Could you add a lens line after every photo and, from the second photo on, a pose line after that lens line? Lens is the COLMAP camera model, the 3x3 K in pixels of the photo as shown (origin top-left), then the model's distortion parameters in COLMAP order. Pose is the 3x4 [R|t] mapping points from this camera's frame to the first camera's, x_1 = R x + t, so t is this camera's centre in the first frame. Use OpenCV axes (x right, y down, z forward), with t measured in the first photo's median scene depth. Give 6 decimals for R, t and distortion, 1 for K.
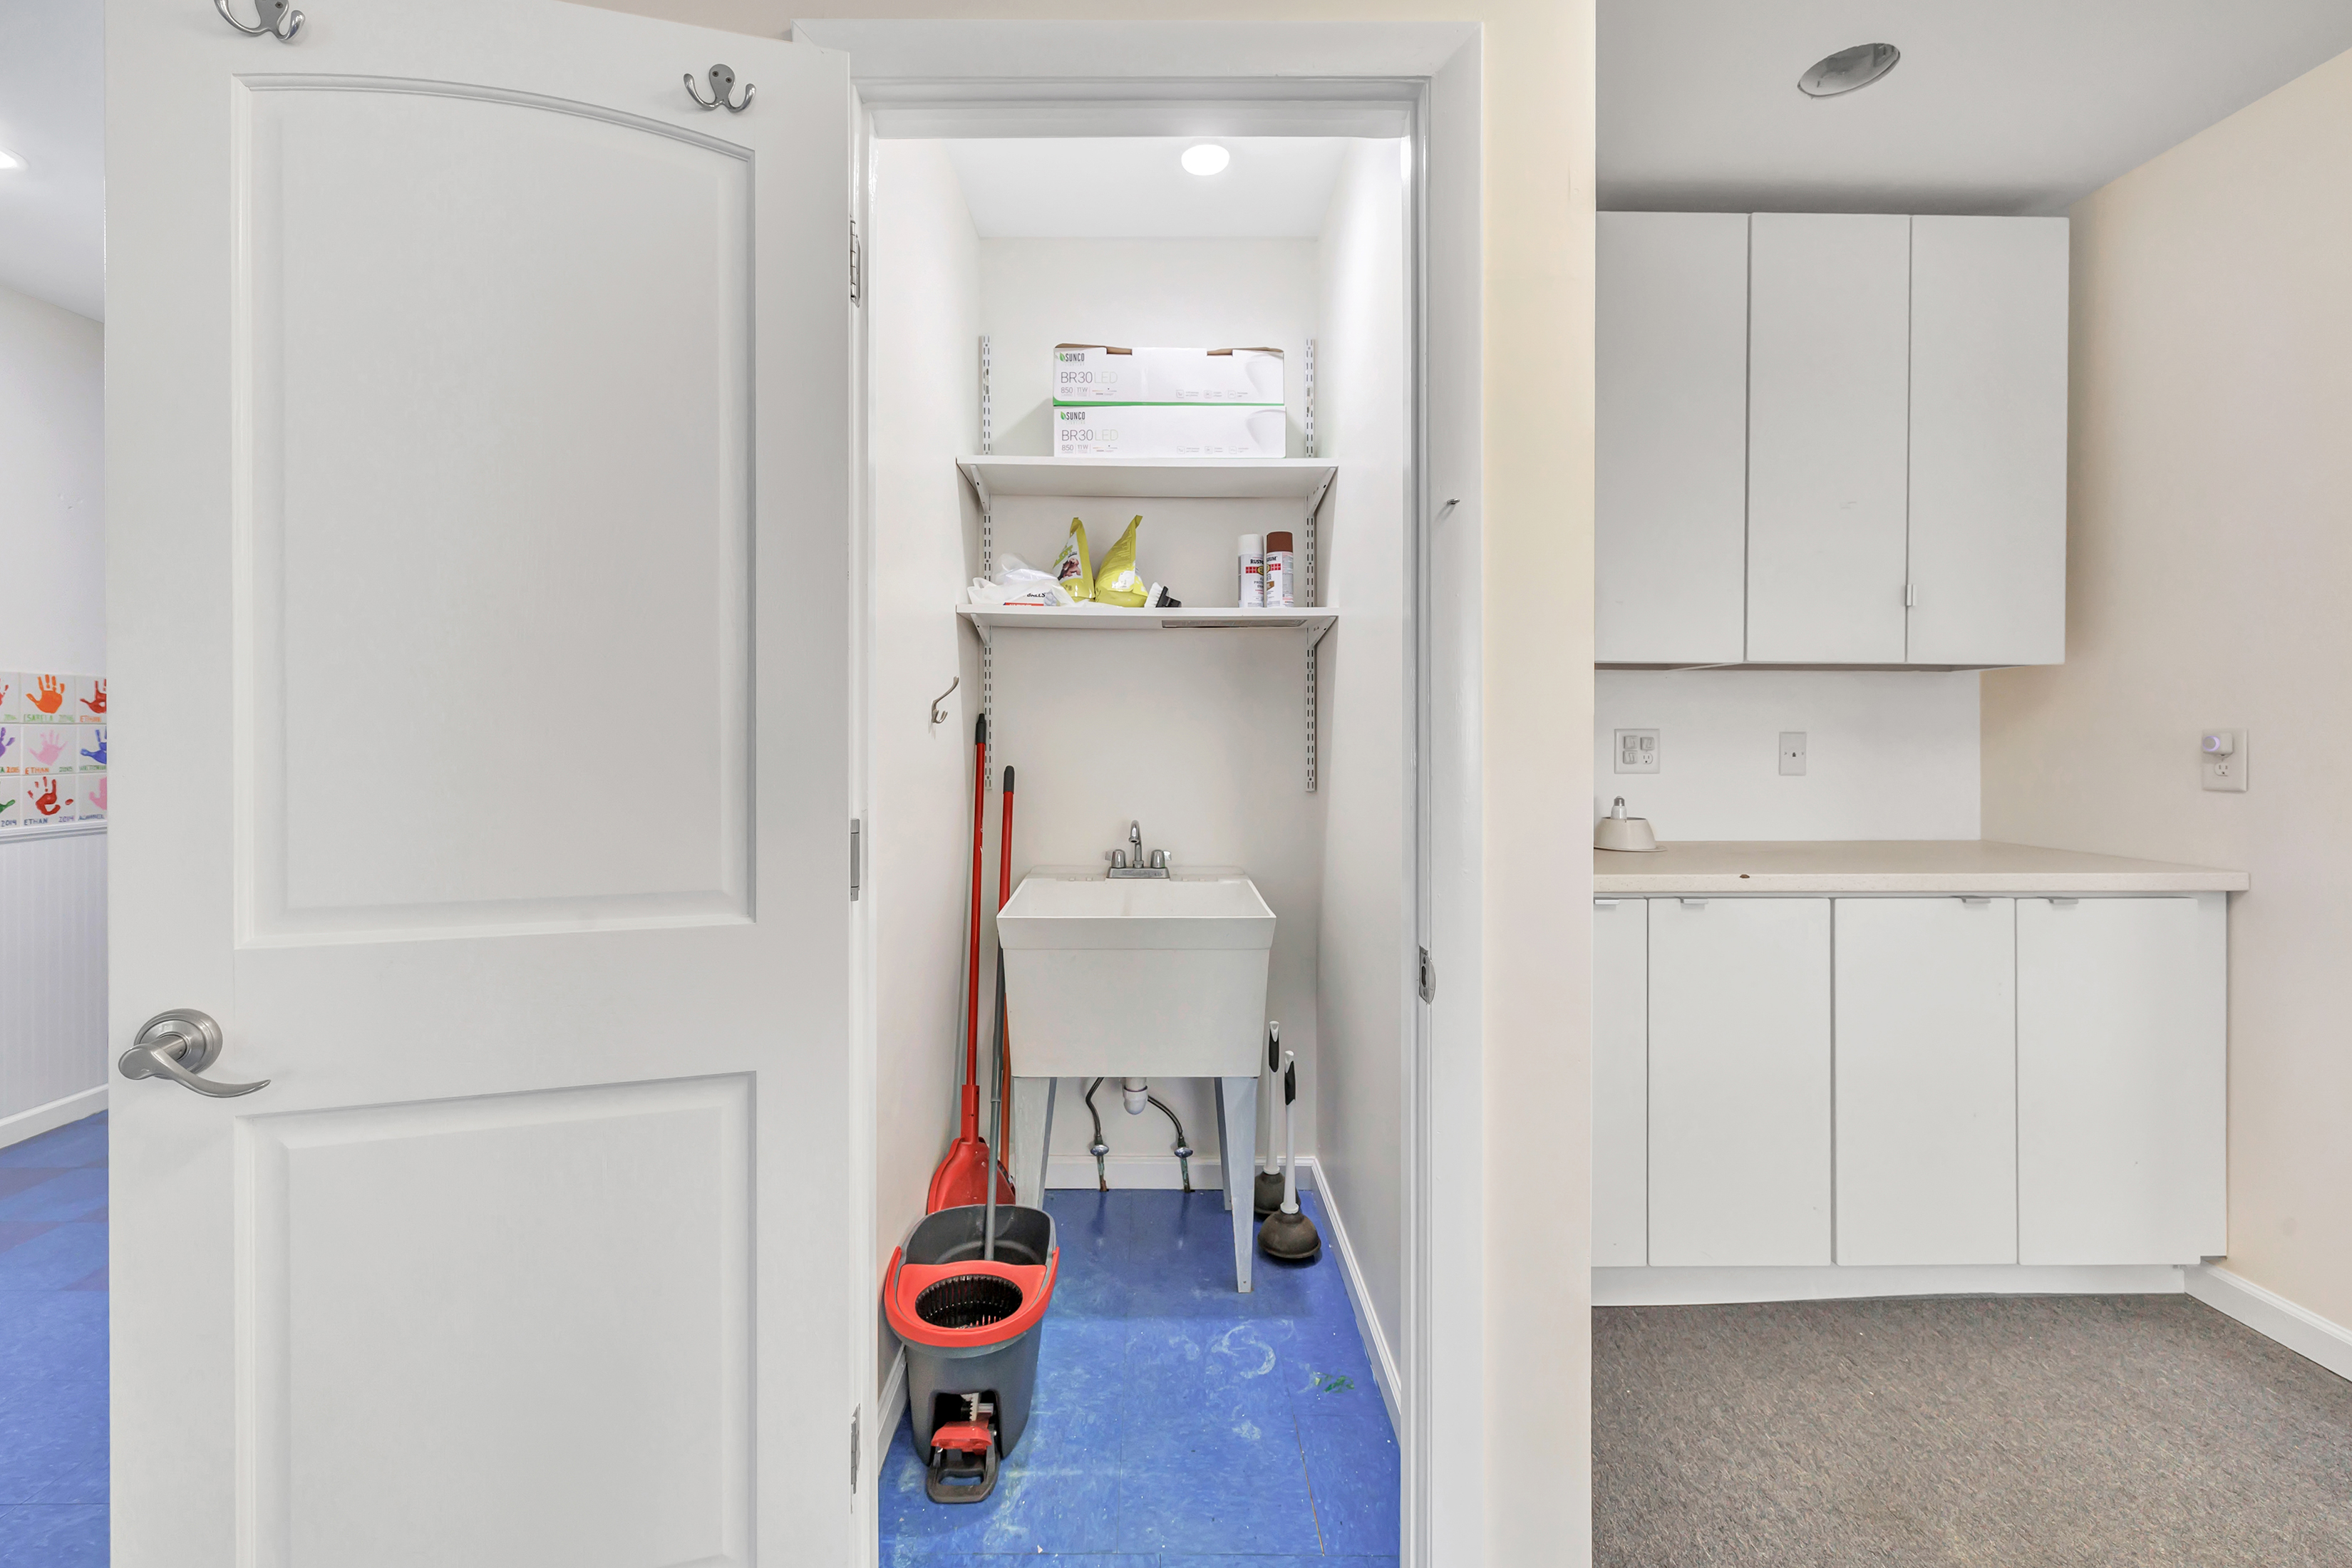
lens RADIAL K [[1016.1, 0, 1176.6], [0, 1016.1, 756.2], [0, 0, 1]] dist [-0.002683, 0.000233]
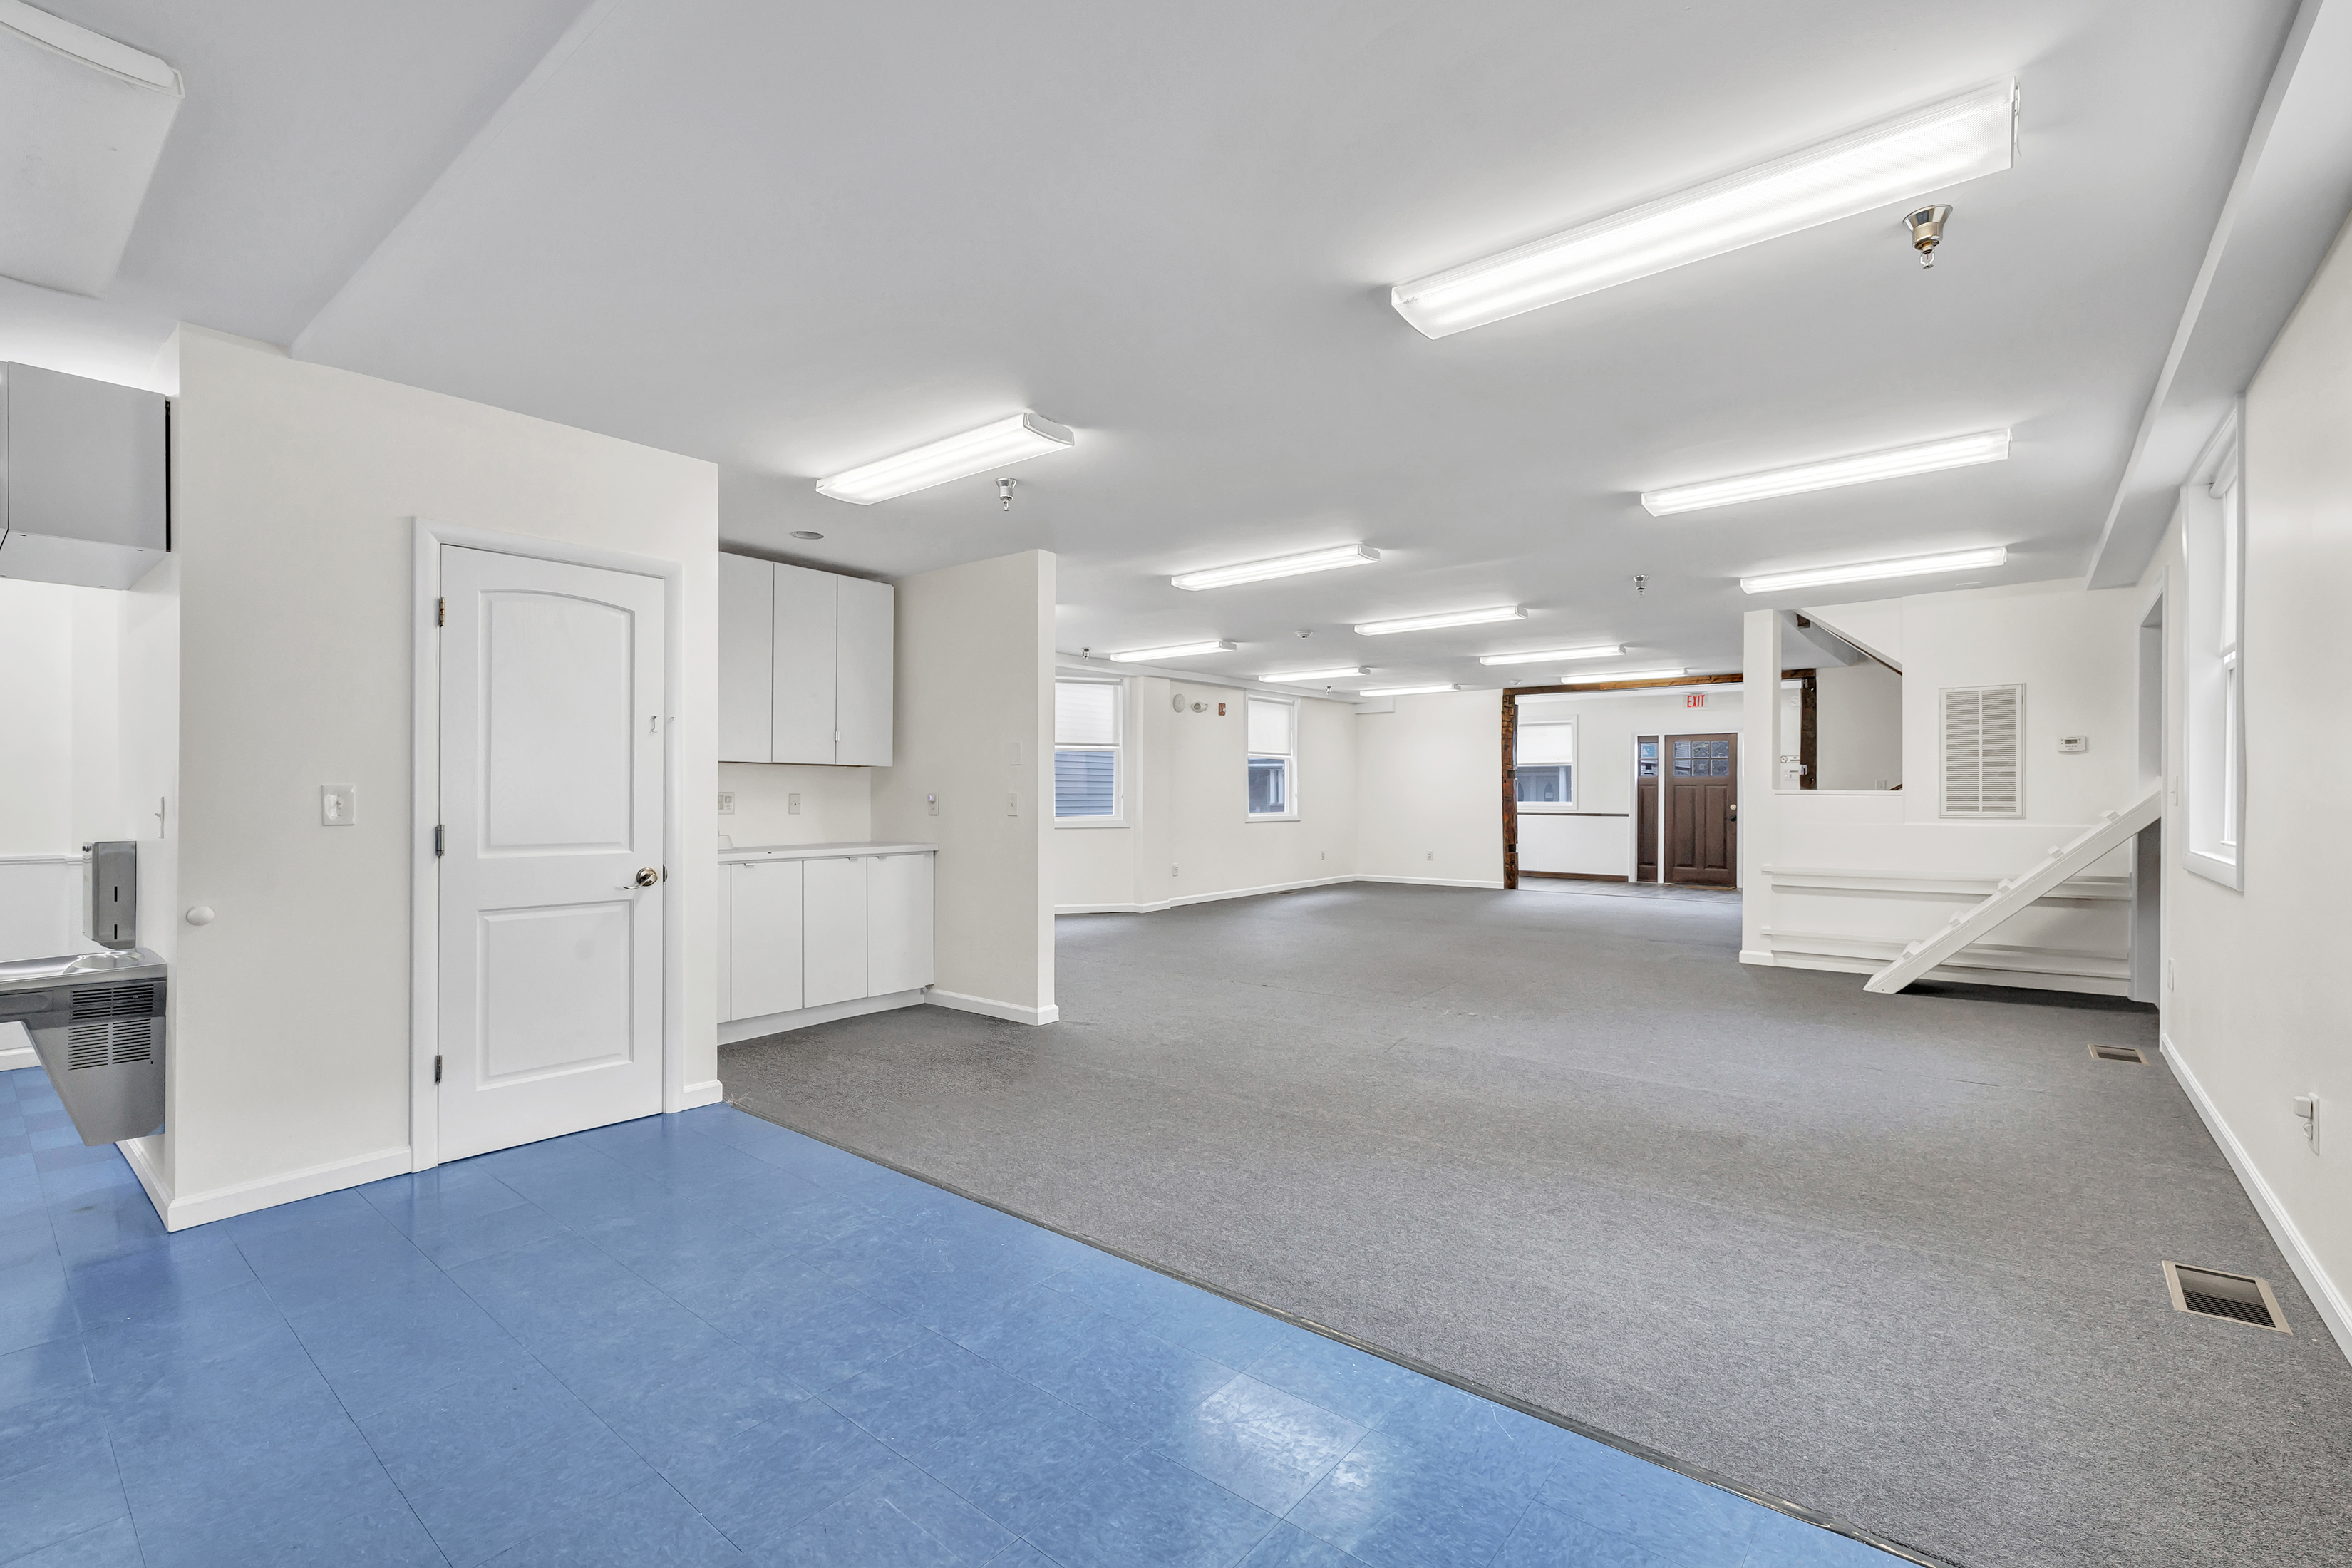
lens RADIAL K [[1008.9, 0, 1167.2], [0, 1008.9, 793.4], [0, 0, 1]] dist [0.000023, 0.000078]
pose [[0.647785, 0.004787, 0.761809, -0.560540], [0.021209, 0.999479, -0.024314, 0.049264], [-0.761528, 0.031907, 0.647346, -1.088240]]
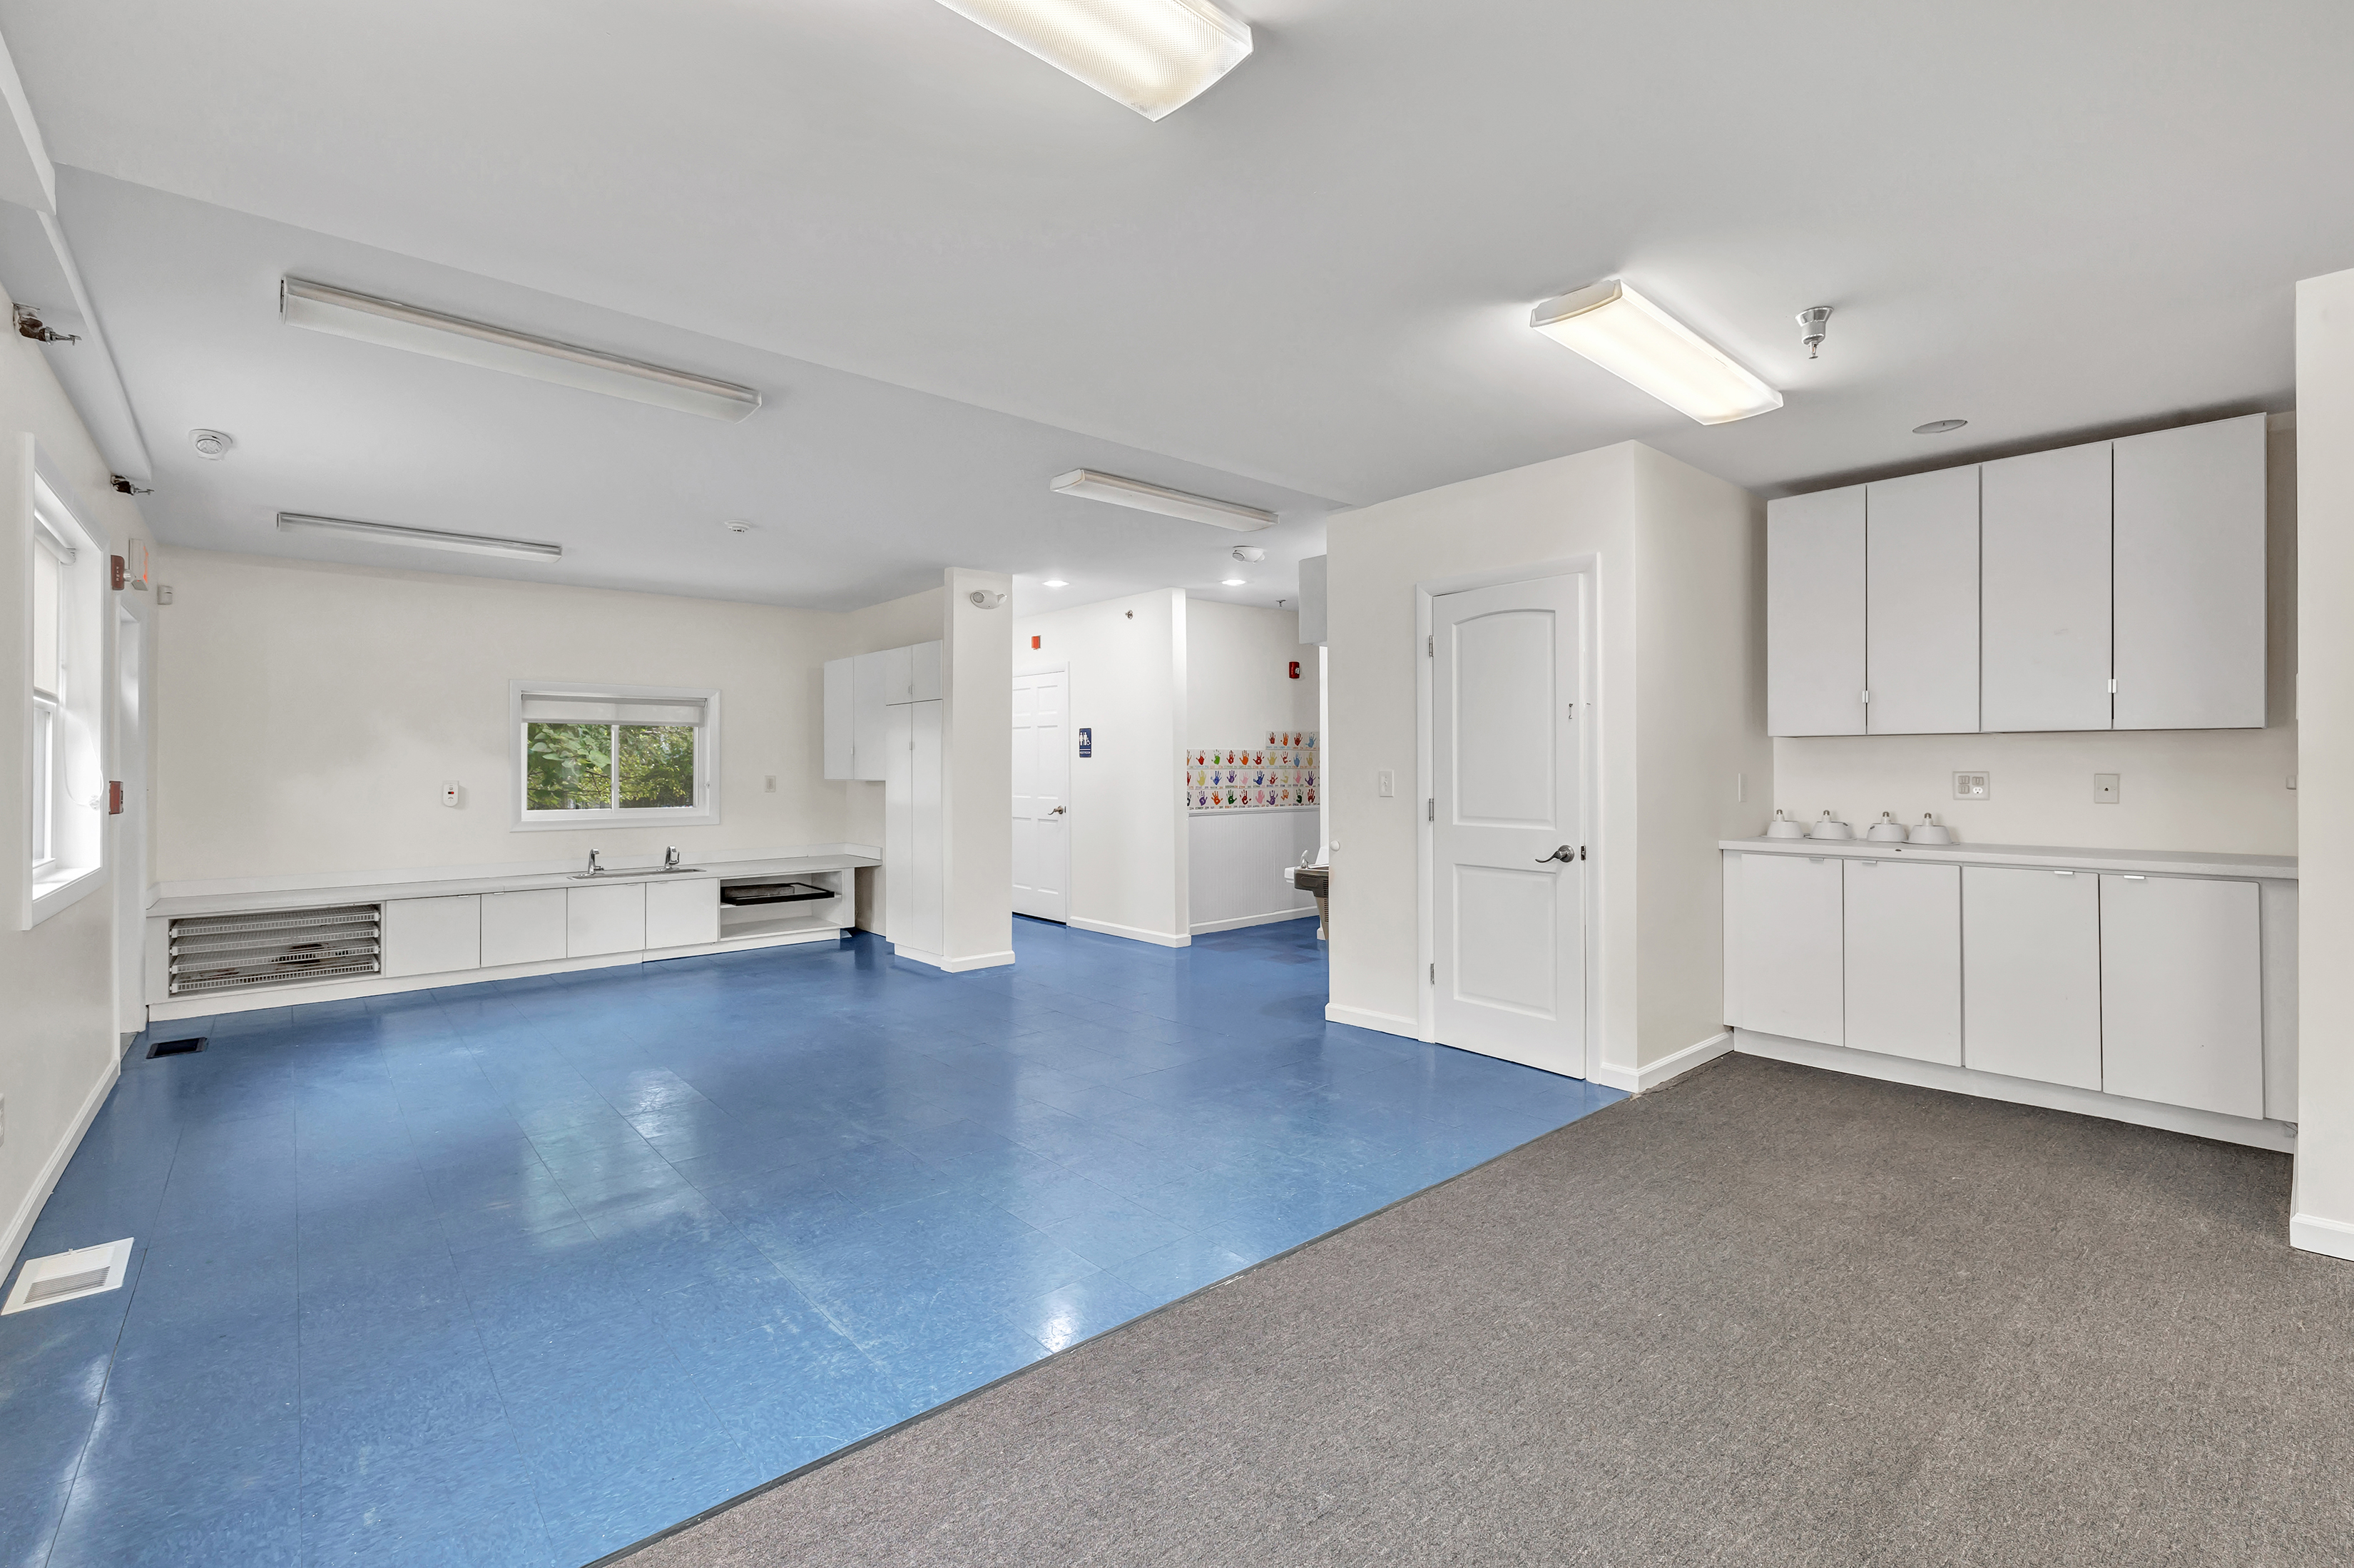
lens RADIAL K [[1017.0, 0, 1177.6], [0, 1017.0, 756.2], [0, 0, 1]] dist [-0.002683, 0.000233]
pose [[0.651449, -0.010831, -0.758615, 0.971872], [-0.020277, 0.999292, -0.031679, 0.027542], [0.758422, 0.036020, 0.650768, -1.075764]]
